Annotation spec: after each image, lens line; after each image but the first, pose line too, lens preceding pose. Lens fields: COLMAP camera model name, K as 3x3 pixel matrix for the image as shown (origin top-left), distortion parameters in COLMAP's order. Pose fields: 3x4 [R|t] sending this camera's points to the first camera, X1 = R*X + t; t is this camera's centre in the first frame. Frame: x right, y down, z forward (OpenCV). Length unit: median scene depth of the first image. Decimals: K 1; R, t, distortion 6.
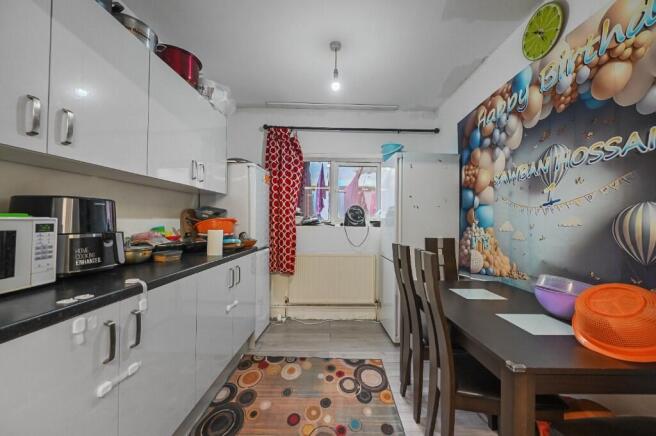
lens RADIAL K [[262.5, 0, 328.0], [0, 262.5, 218.0], [0, 0, 1]] dist [-0.000146, -0.000034]
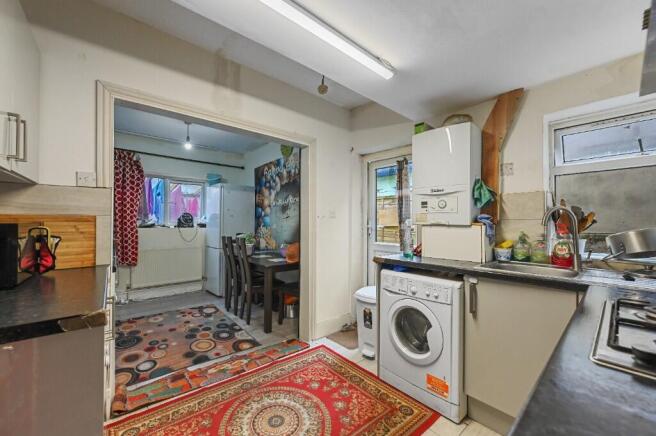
lens RADIAL K [[267.2, 0, 328.0], [0, 267.2, 218.0], [0, 0, 1]] dist [-0.000885, -0.000048]
pose [[0.750187, 0.004488, 0.661210, -0.361297], [-0.007538, 0.999970, 0.001765, -0.036911], [-0.661183, -0.006308, 0.750198, -0.760085]]
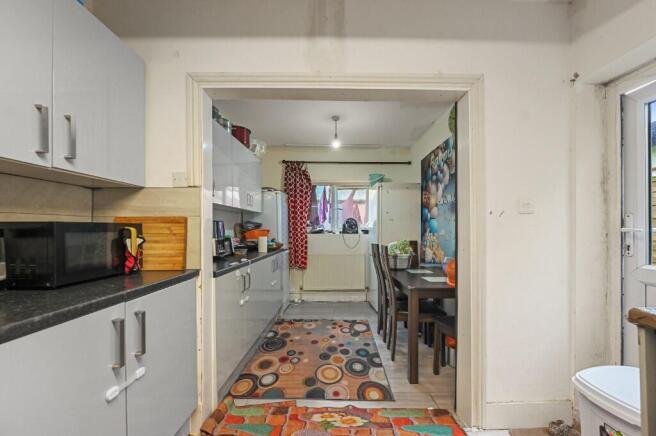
lens RADIAL K [[270.6, 0, 327.5], [0, 270.6, 229.3], [0, 0, 1]] dist [-0.001893, -0.000111]
pose [[0.999912, -0.011460, 0.006694, -0.030633], [0.011378, 0.999862, 0.012095, -0.012131], [-0.006832, -0.012018, 0.999904, -0.522806]]
